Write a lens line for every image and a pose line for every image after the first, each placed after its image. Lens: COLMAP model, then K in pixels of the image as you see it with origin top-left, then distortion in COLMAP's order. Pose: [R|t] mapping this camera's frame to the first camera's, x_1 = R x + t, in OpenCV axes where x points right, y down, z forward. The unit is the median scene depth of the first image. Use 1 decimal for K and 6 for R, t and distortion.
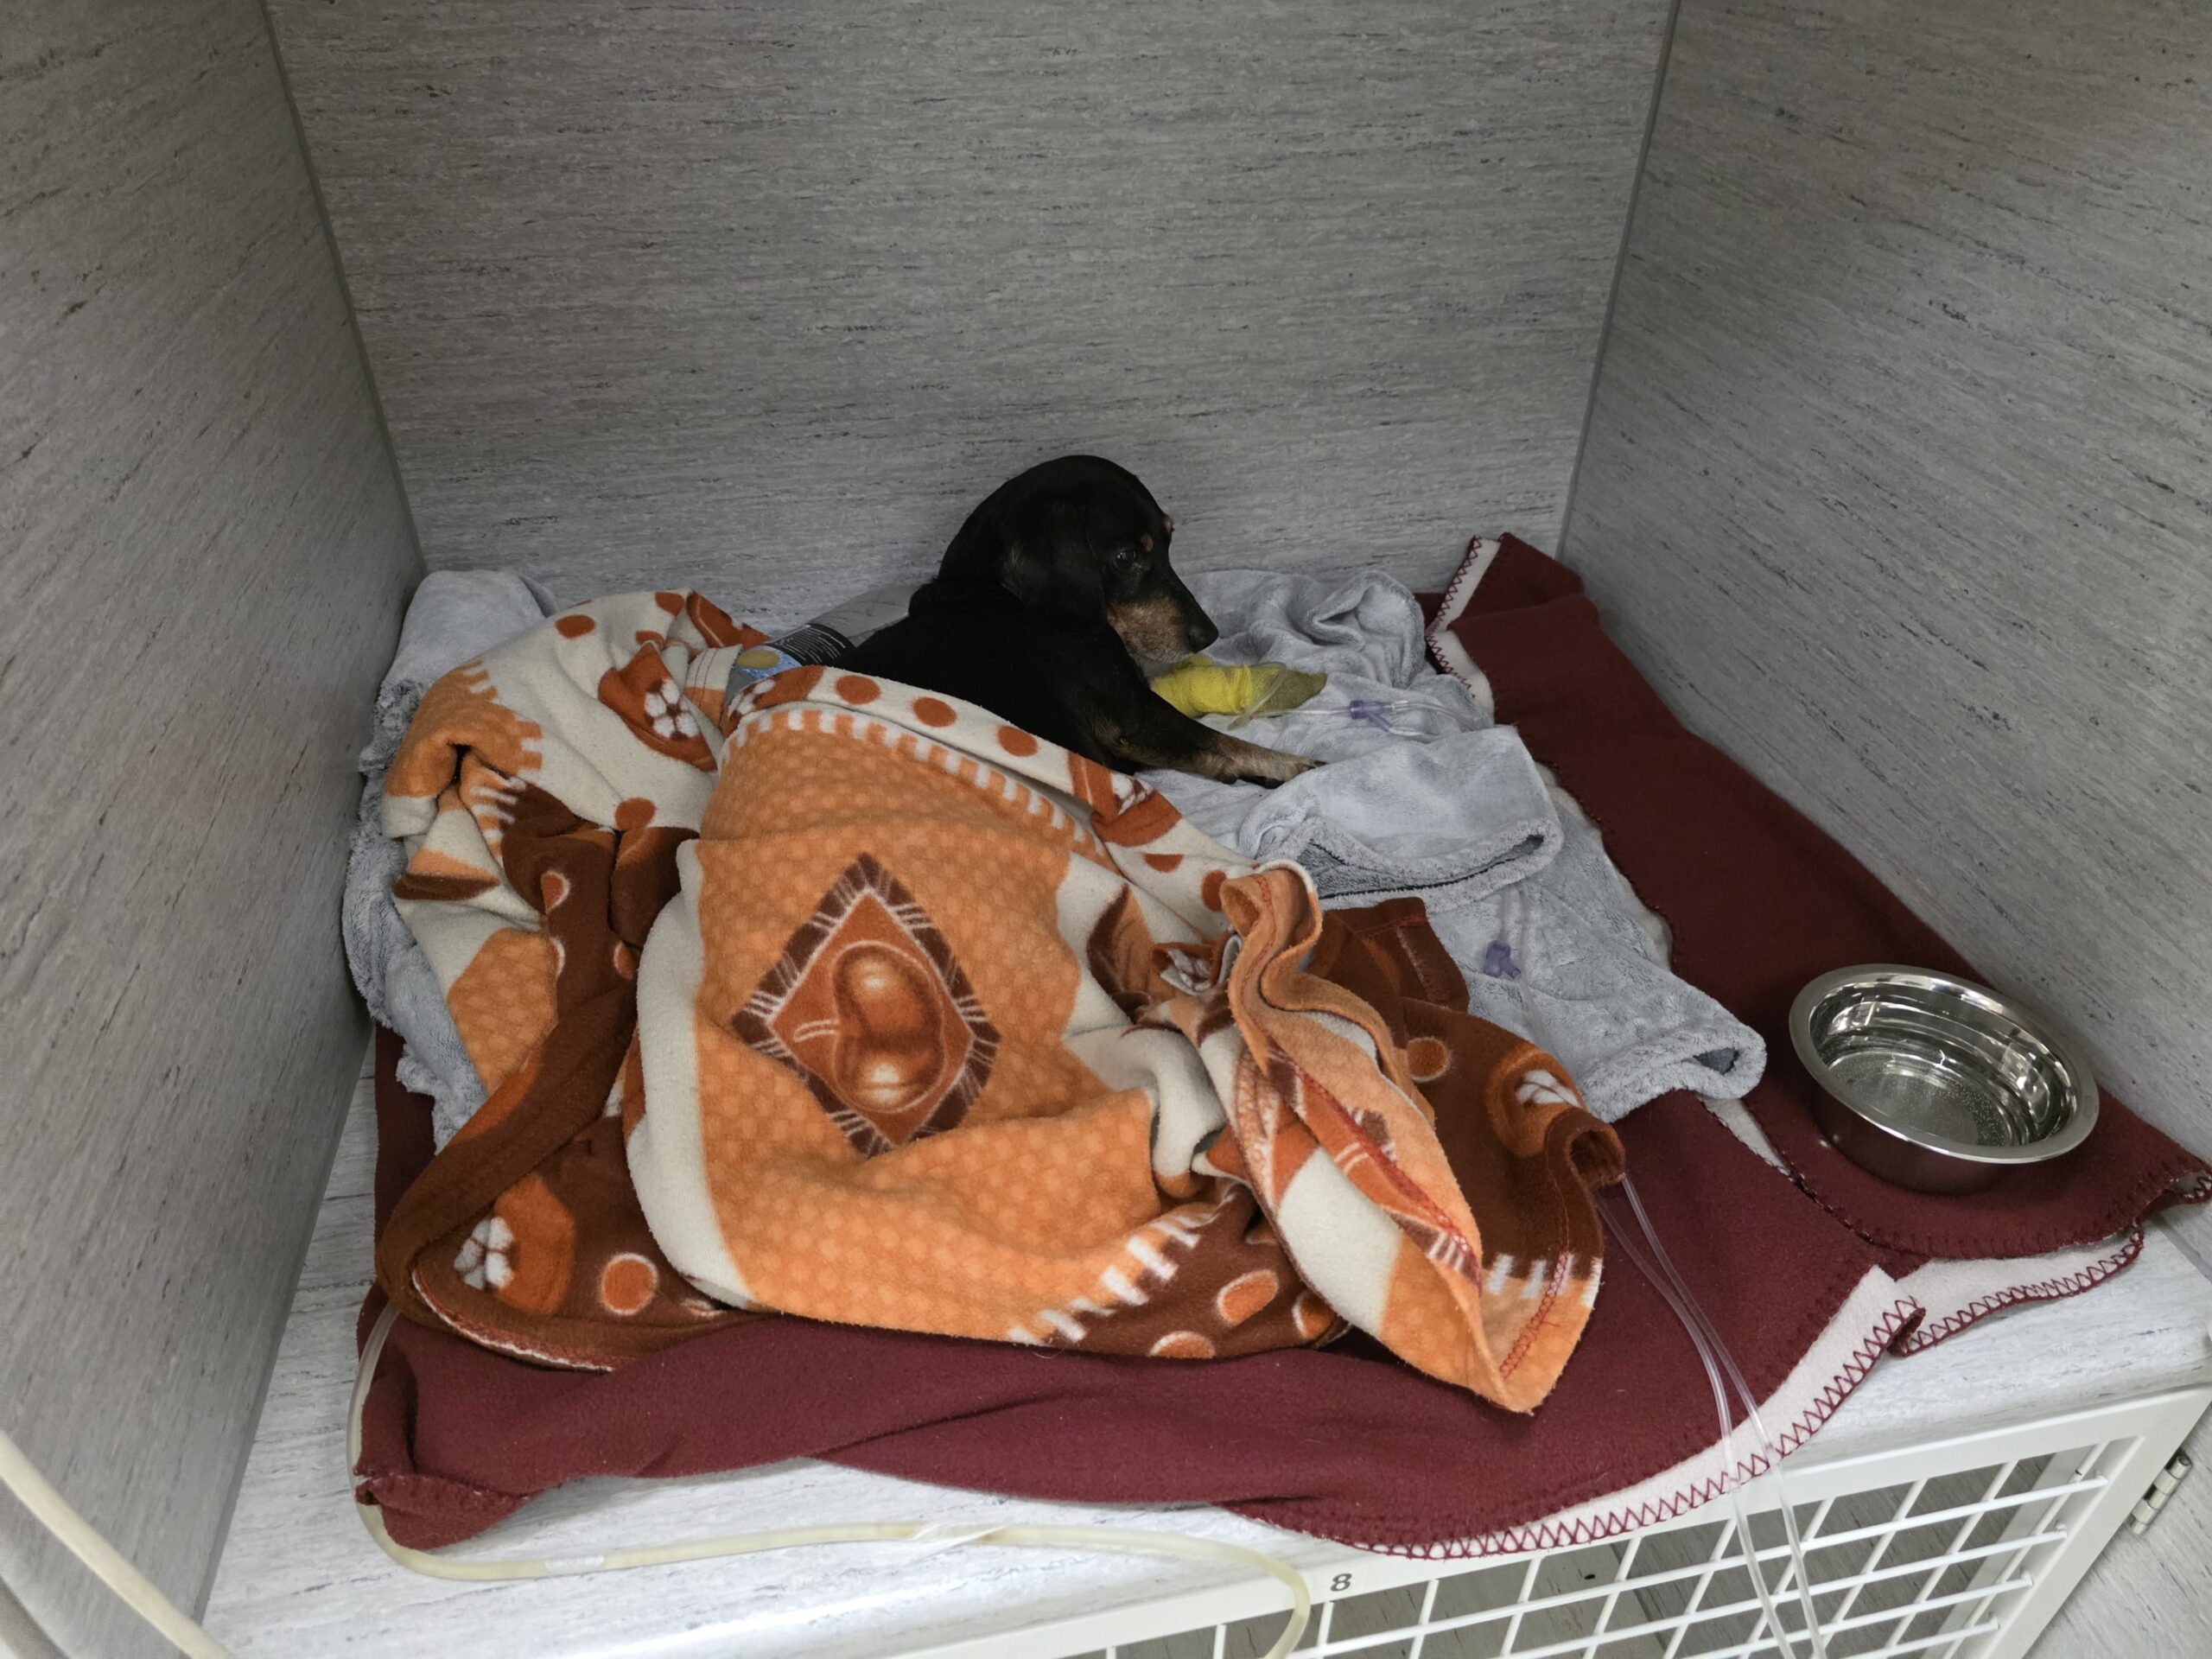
lens RADIAL K [[1500.1, 0, 1174.2], [0, 1500.1, 818.4], [0, 0, 1]] dist [0.004864, -0.021972]
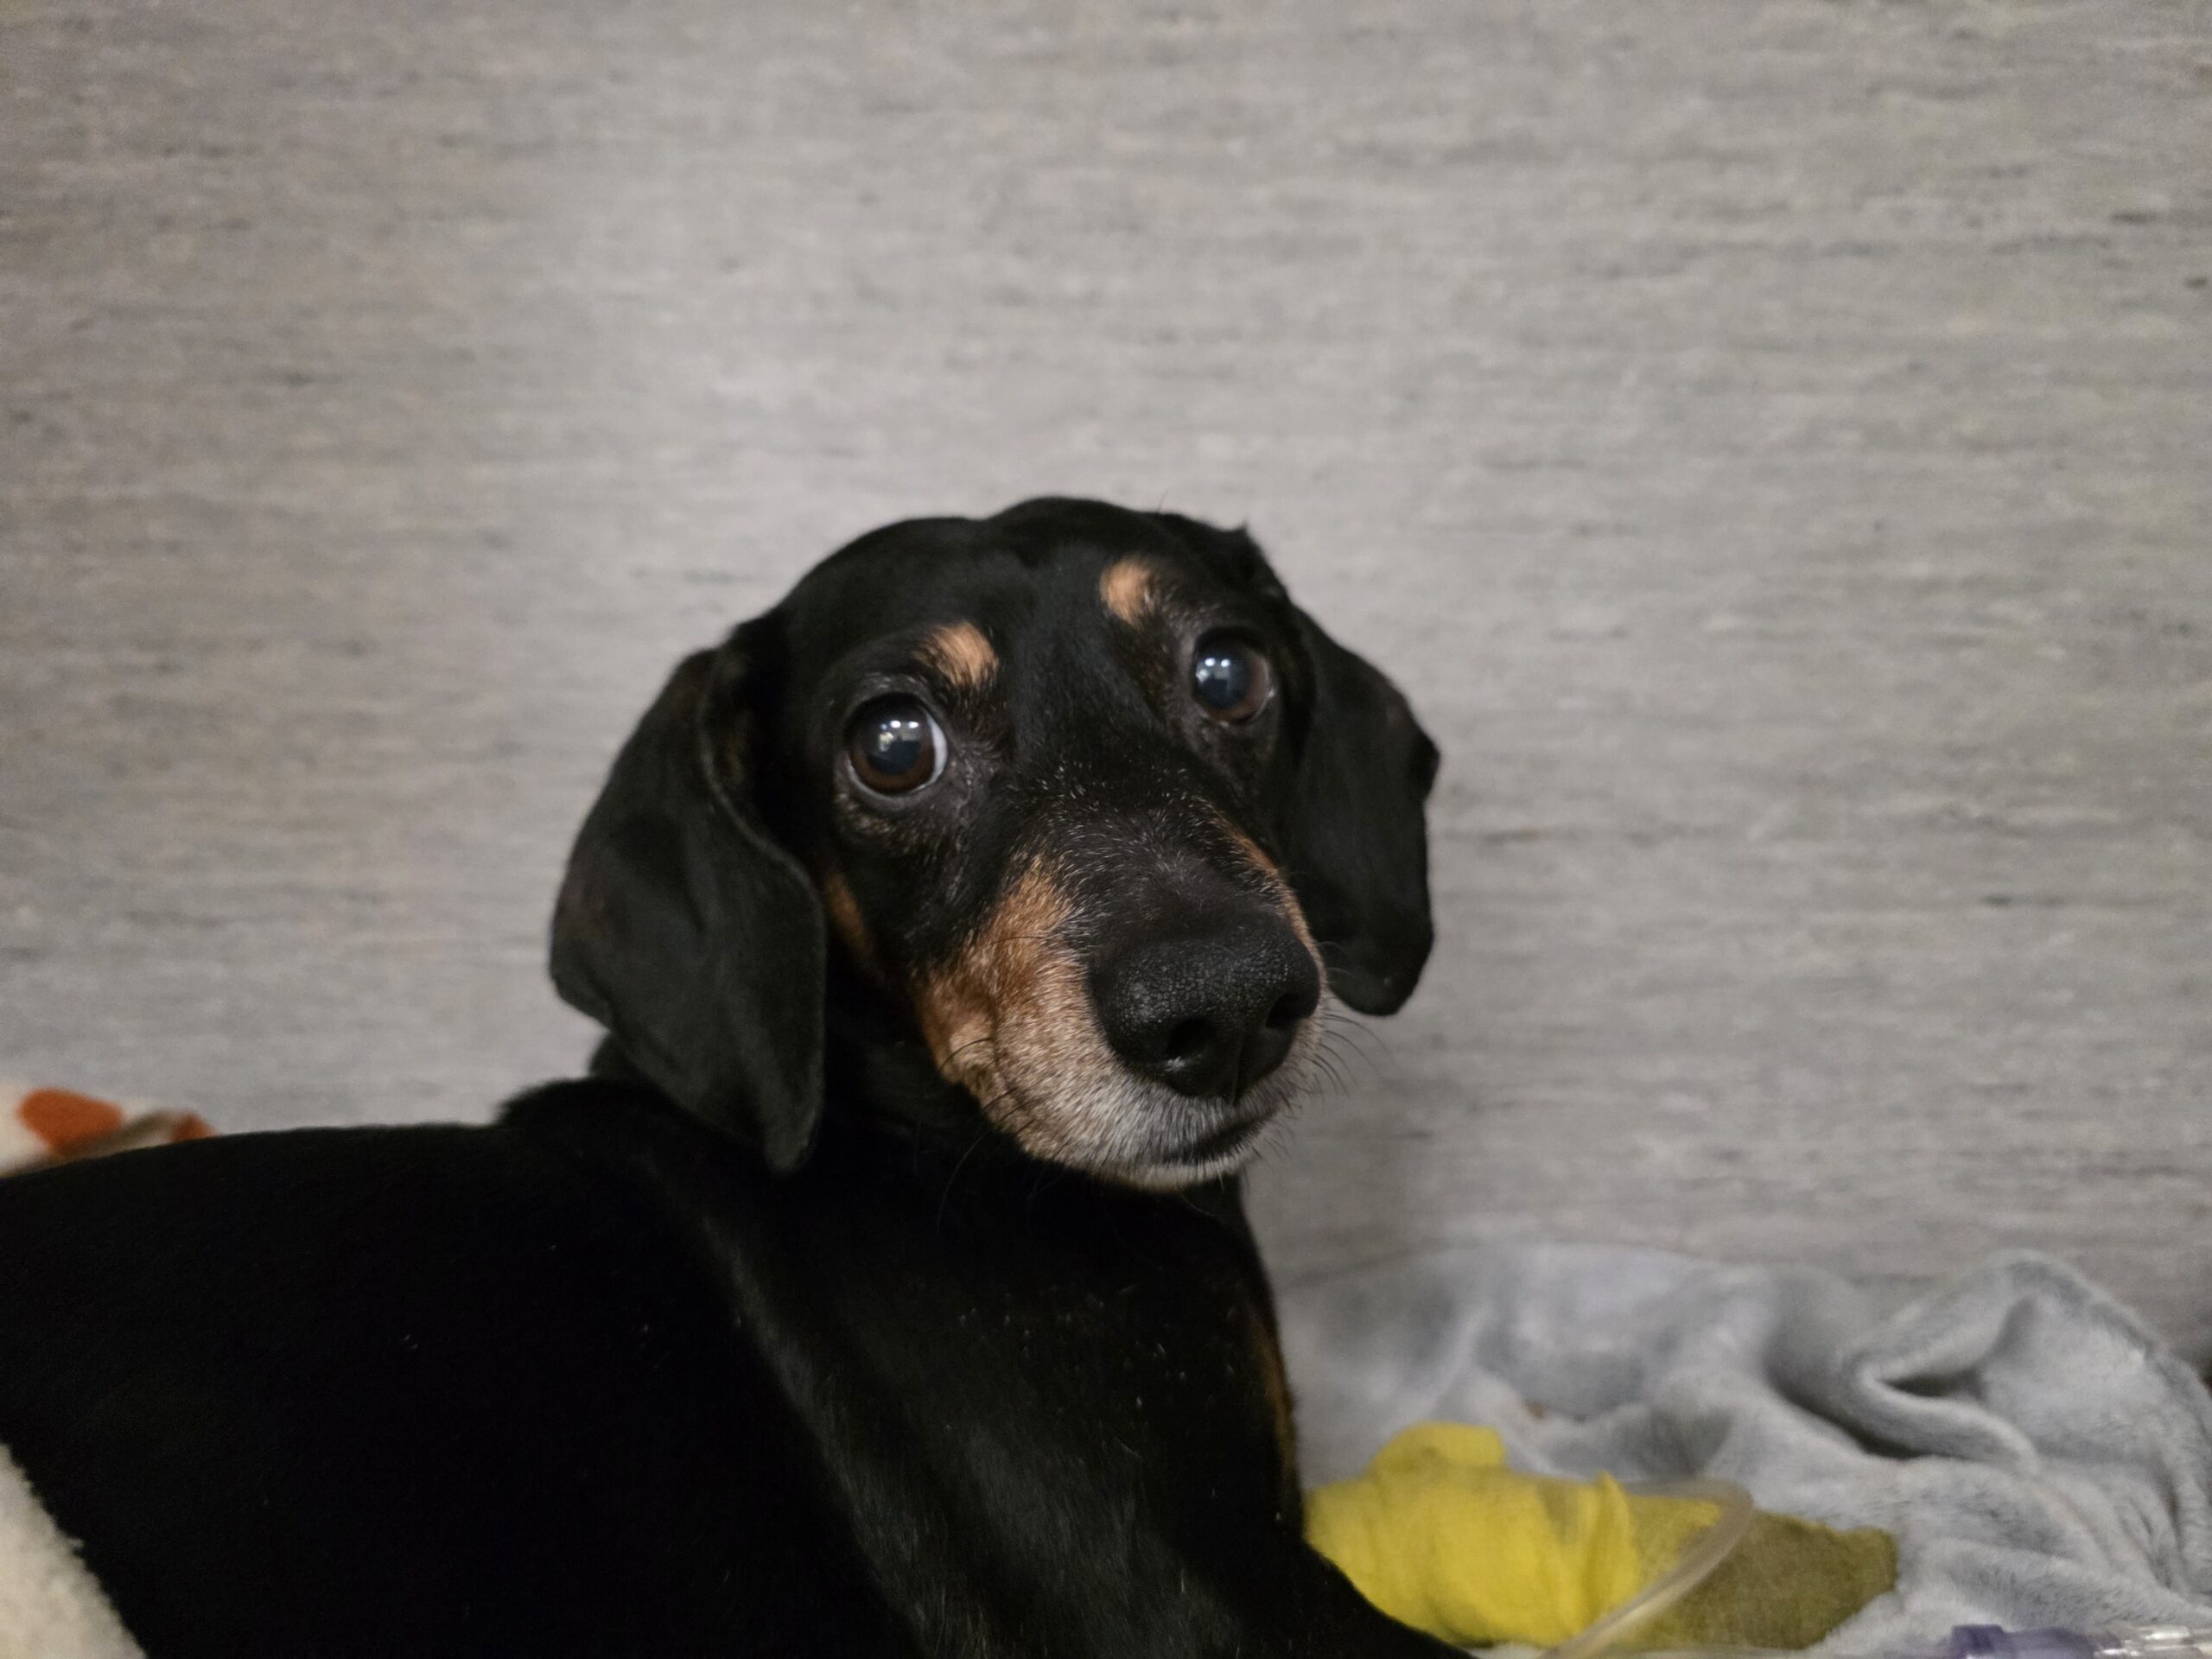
lens RADIAL K [[1500.1, 0, 1174.2], [0, 1500.1, 818.4], [0, 0, 1]] dist [0.004864, -0.021972]
pose [[0.960360, -0.007943, -0.278651, 0.046981], [-0.141460, 0.847443, -0.511692, -0.052883], [0.240205, 0.530827, 0.812727, 0.695268]]
